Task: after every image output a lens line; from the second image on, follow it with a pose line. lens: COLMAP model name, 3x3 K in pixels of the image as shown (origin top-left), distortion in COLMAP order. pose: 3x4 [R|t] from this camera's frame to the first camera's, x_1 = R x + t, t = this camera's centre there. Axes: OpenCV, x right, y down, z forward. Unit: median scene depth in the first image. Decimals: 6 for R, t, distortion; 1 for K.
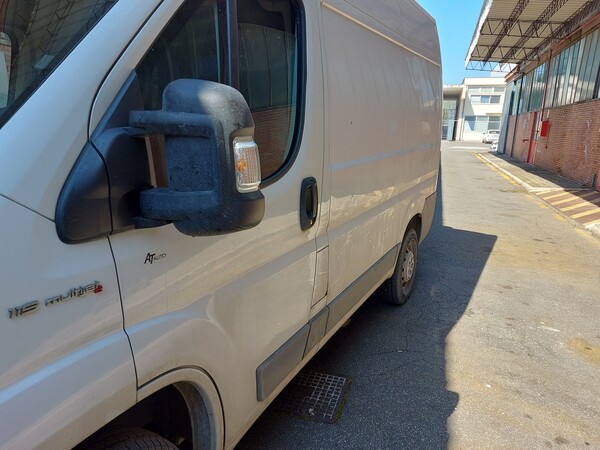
lens RADIAL K [[426.8, 0, 295.3], [0, 426.8, 227.5], [0, 0, 1]] dist [0.079529, -0.069338]
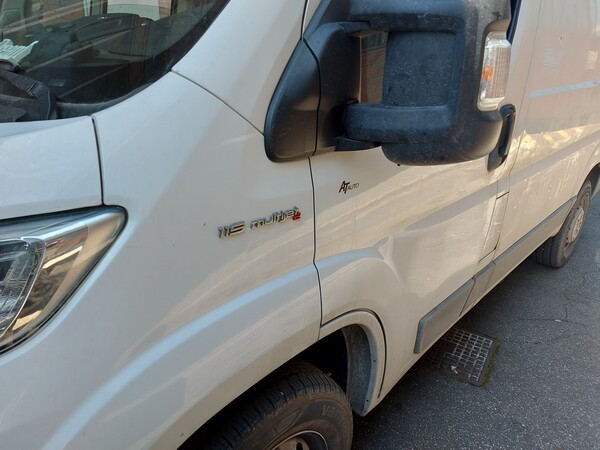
lens RADIAL K [[426.8, 0, 295.3], [0, 426.8, 227.5], [0, 0, 1]] dist [0.079529, -0.069338]
pose [[0.965518, 0.108613, -0.236598, -0.229671], [-0.074610, 0.986135, 0.148223, 0.033022], [0.249416, -0.125459, 0.960235, 0.139696]]
